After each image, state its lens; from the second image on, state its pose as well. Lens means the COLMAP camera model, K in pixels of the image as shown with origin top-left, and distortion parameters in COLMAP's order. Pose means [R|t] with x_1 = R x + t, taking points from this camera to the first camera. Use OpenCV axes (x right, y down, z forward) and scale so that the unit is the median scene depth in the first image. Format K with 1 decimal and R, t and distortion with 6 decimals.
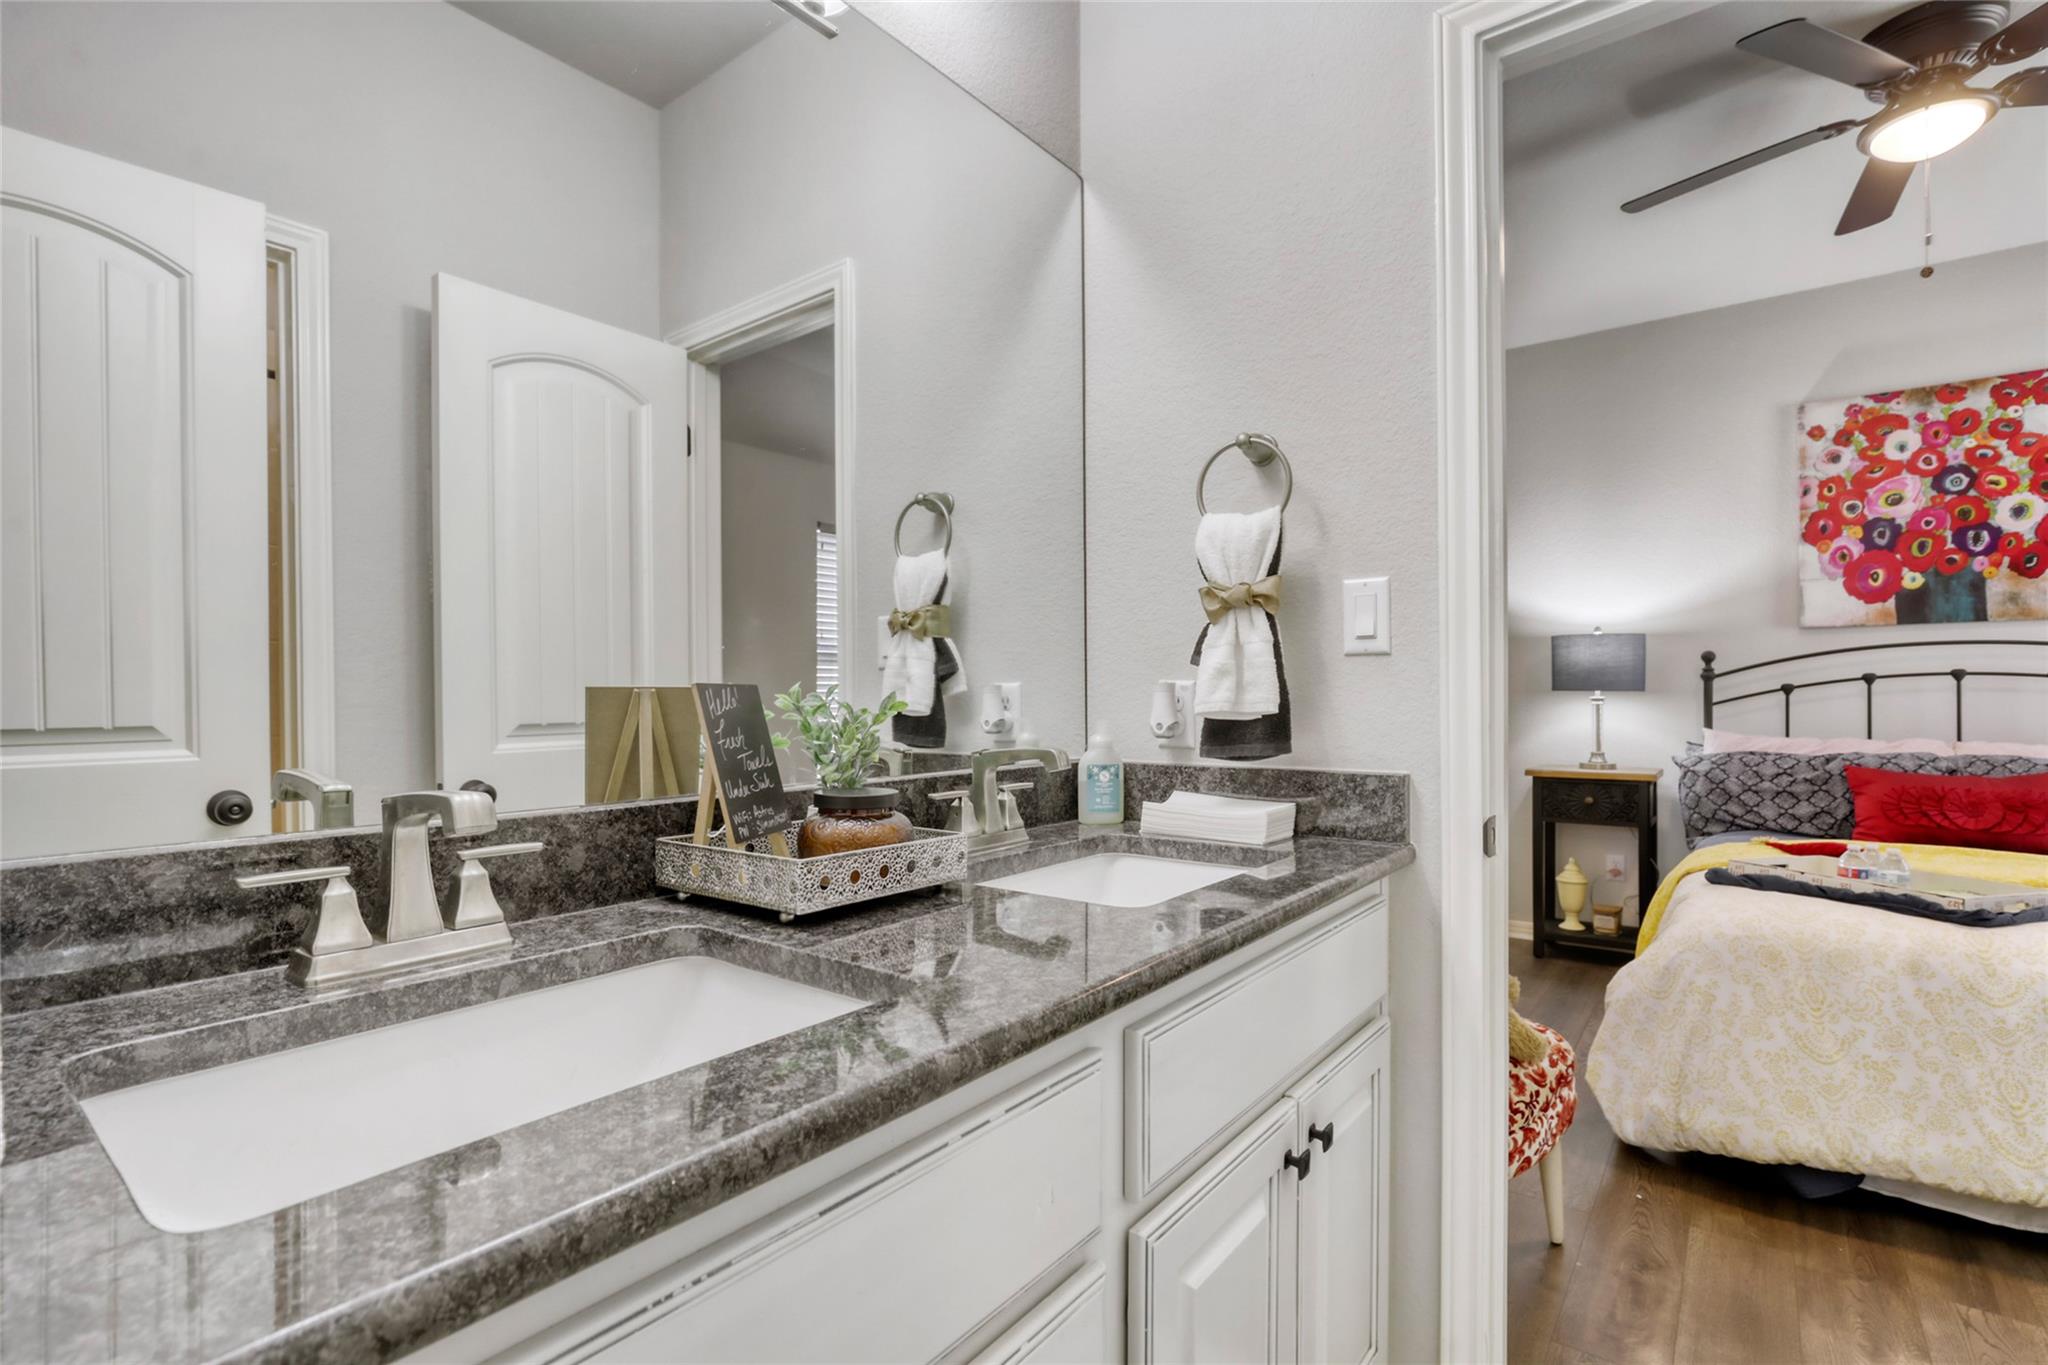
lens RADIAL K [[944.7, 0, 1040.3], [0, 944.7, 690.7], [0, 0, 1]] dist [-0.024575, 0.009128]
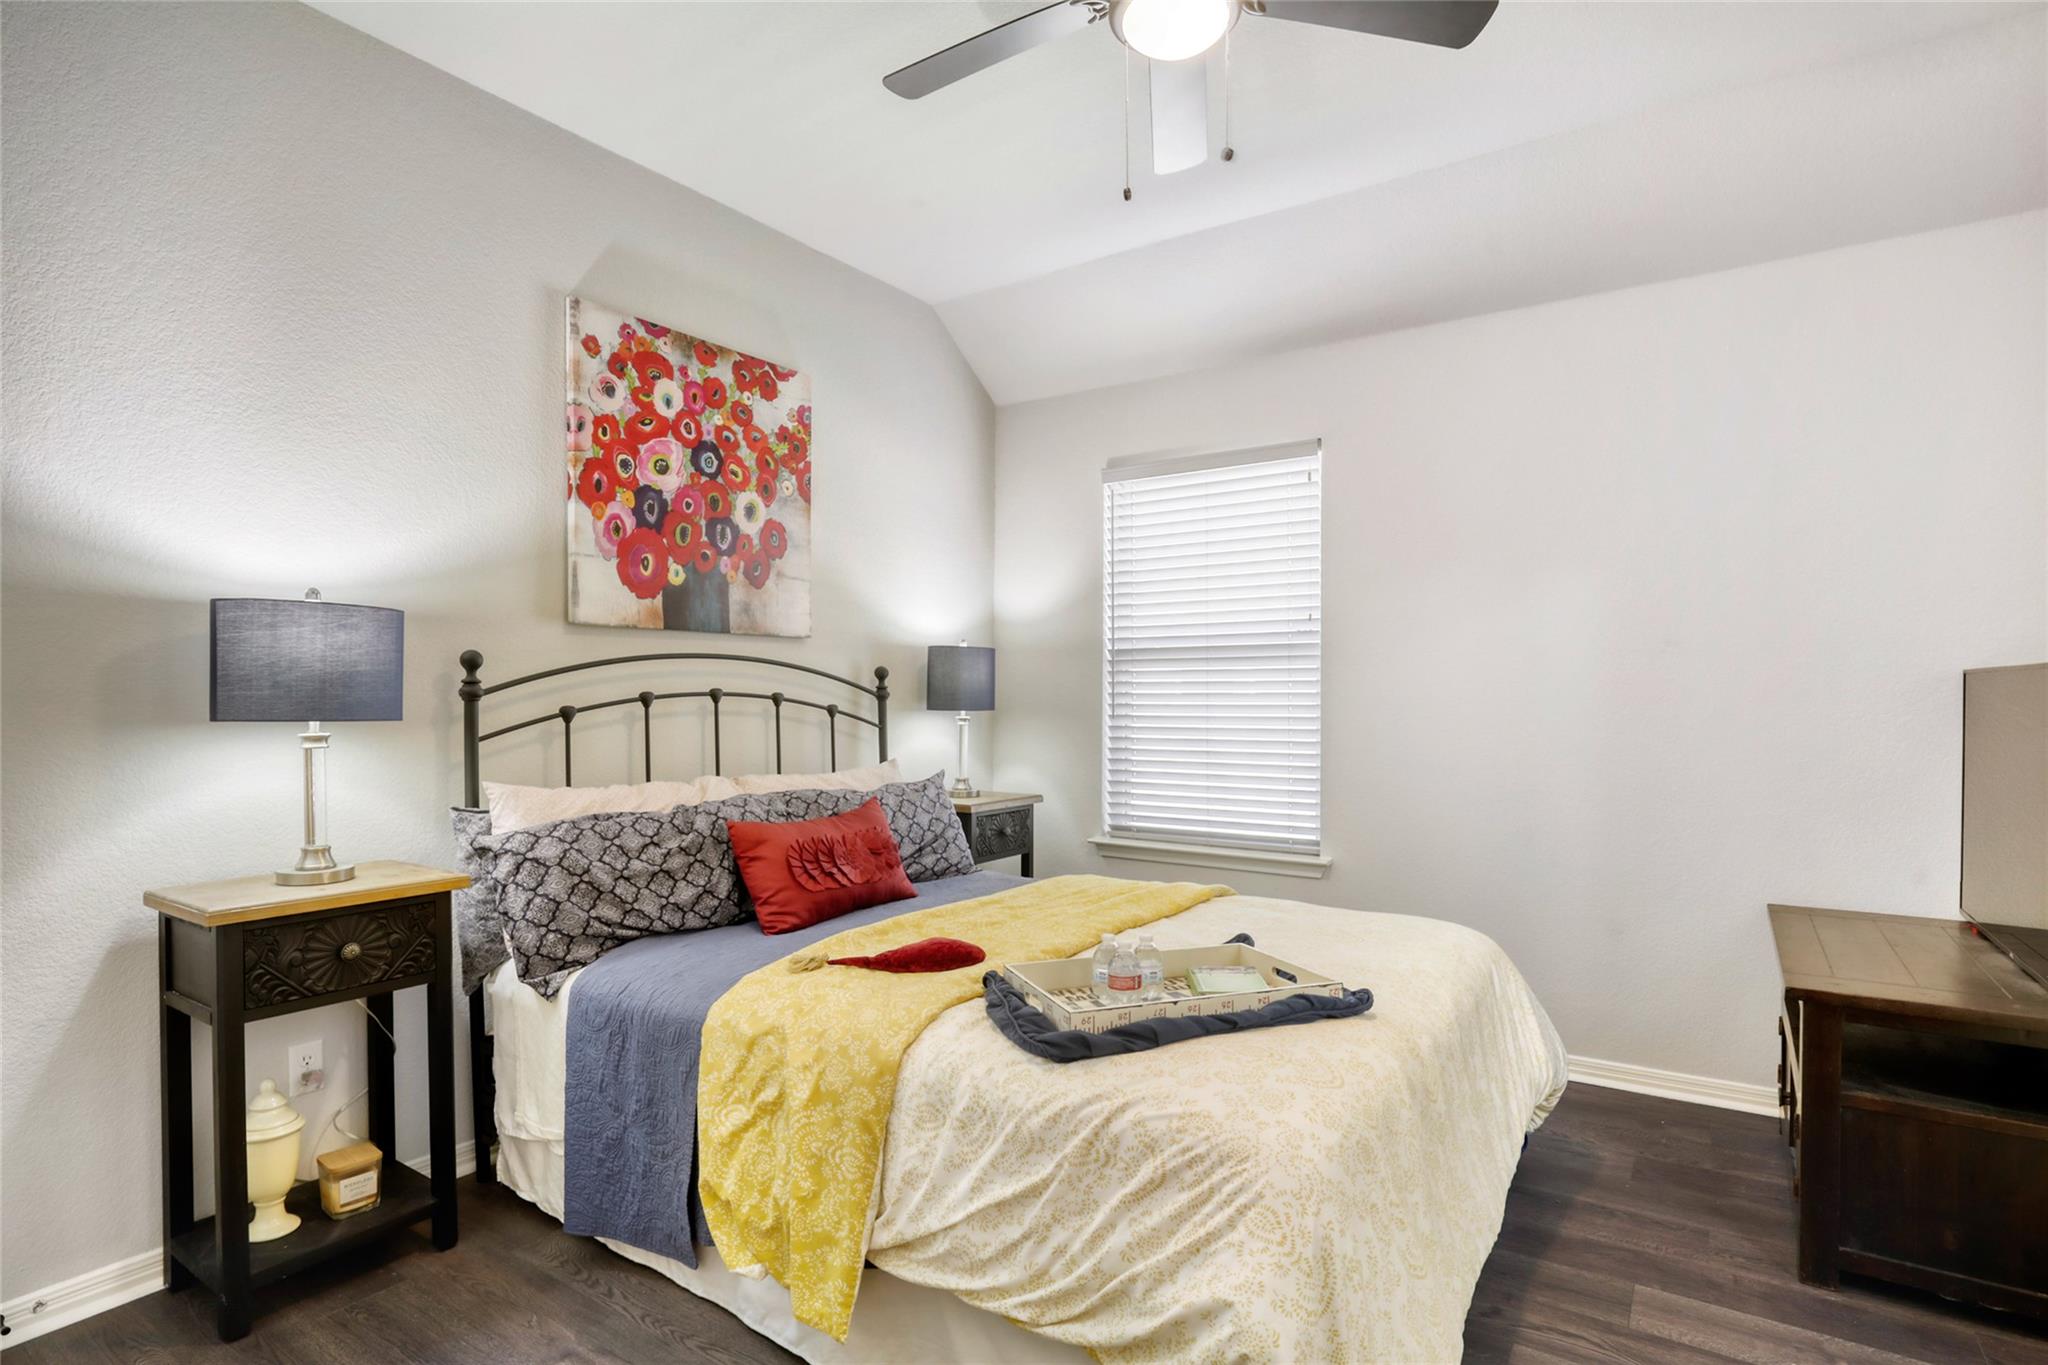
lens RADIAL K [[1042.5, 0, 1006.6], [0, 1042.5, 694.4], [0, 0, 1]] dist [-0.018823, -0.000346]
pose [[-0.044333, 0.006846, 0.998993, 0.049217], [-0.001033, 0.999976, -0.006899, -0.011603], [-0.999016, -0.001338, -0.044325, 0.754981]]
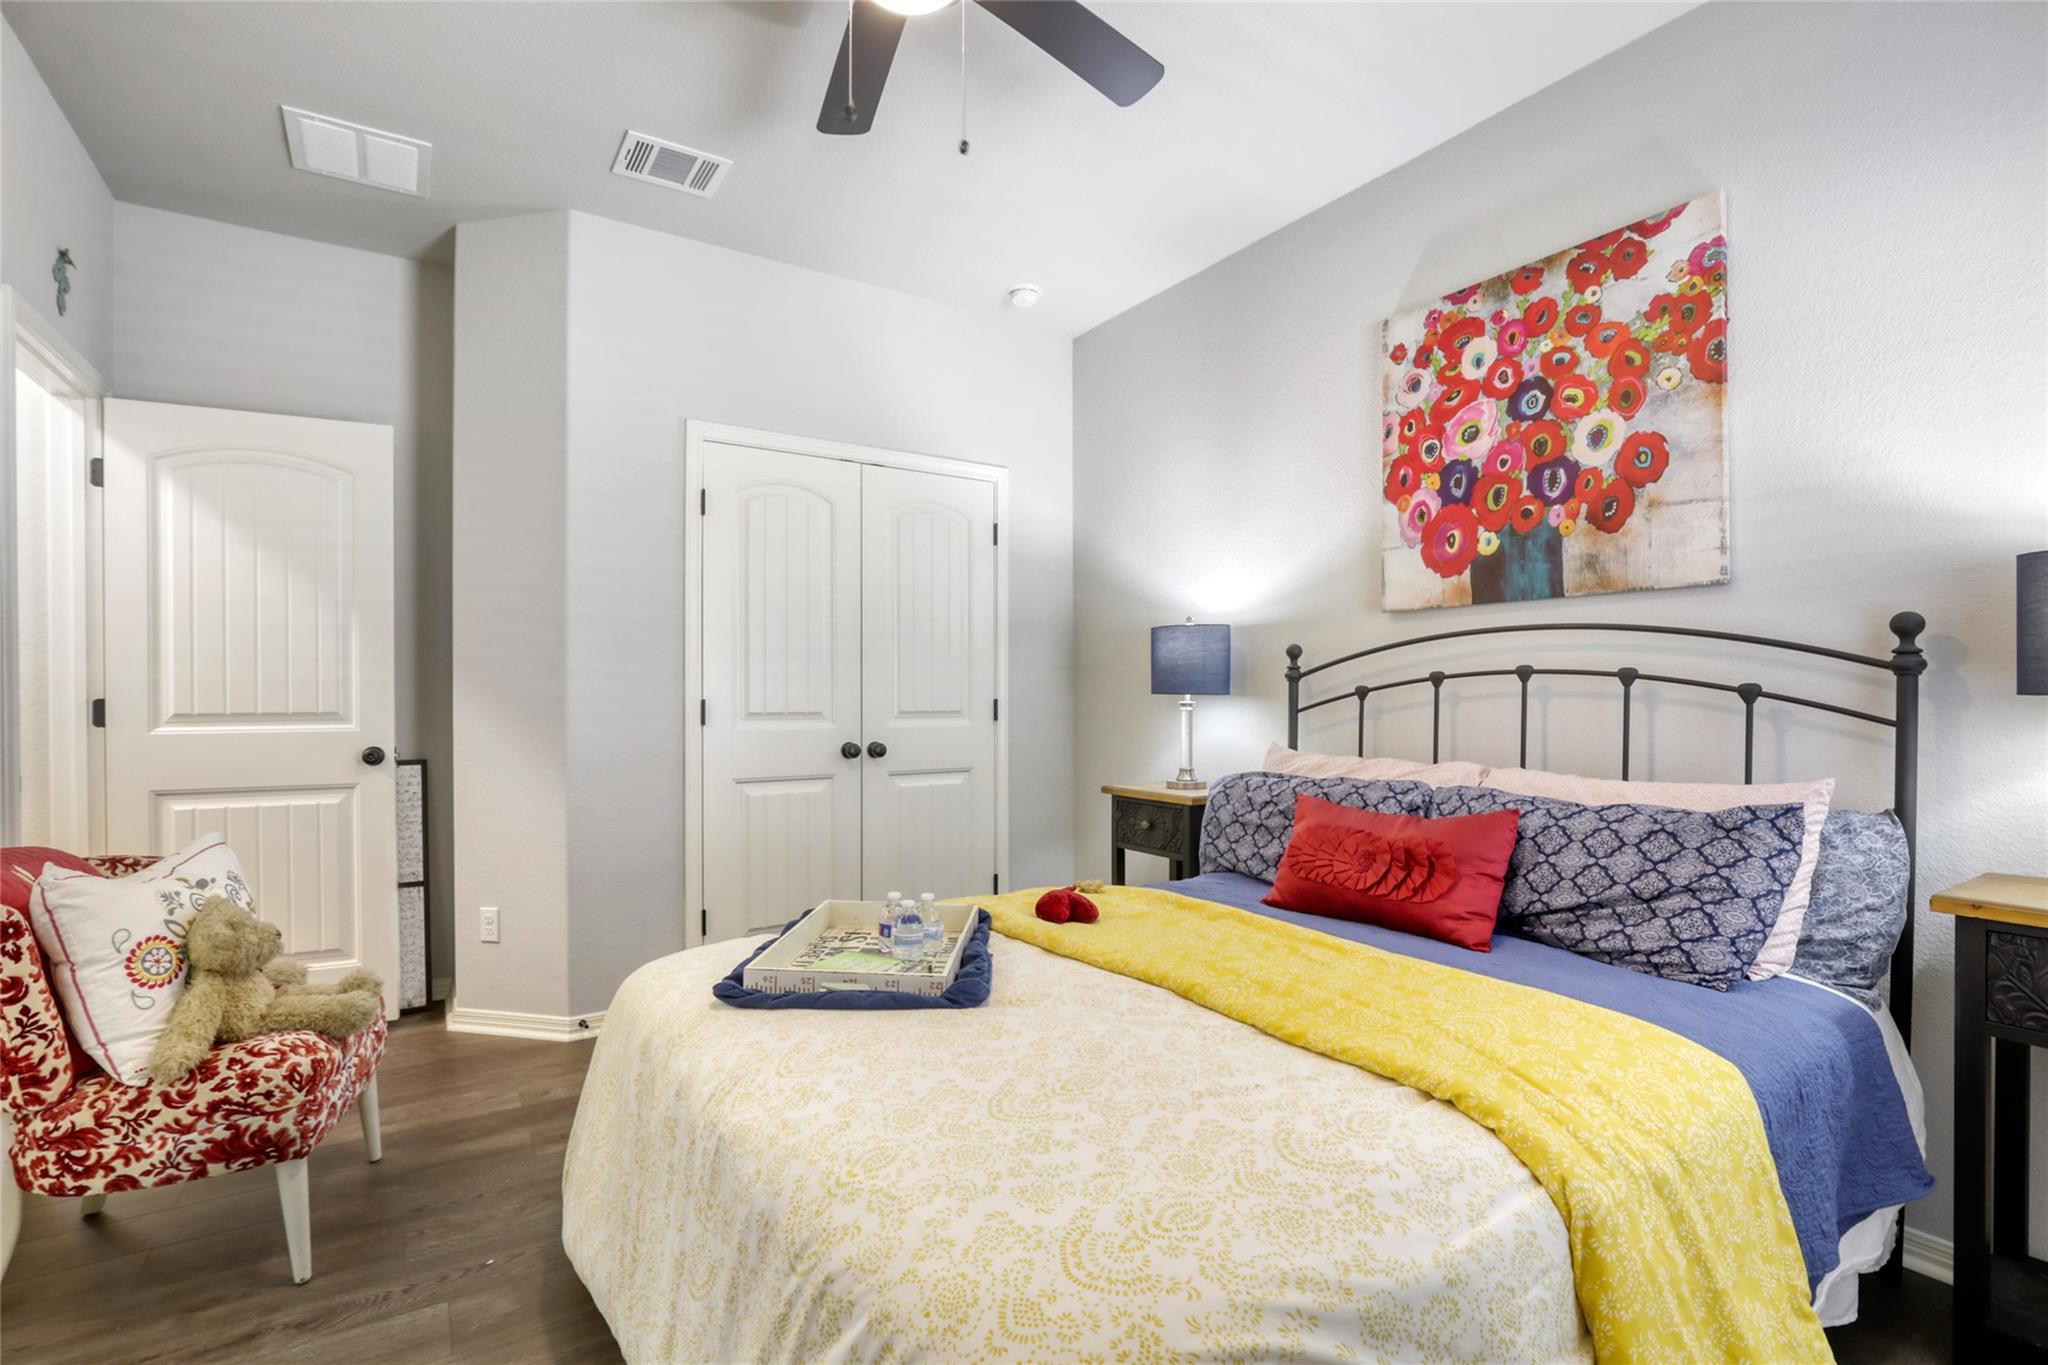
lens RADIAL K [[944.7, 0, 1013.4], [0, 944.7, 689.1], [0, 0, 1]] dist [-0.024575, 0.009128]
pose [[0.939439, 0.001592, -0.342713, 0.834626], [-0.001750, 0.999998, -0.000152, -0.004352], [0.342712, 0.000742, 0.939440, 0.185808]]
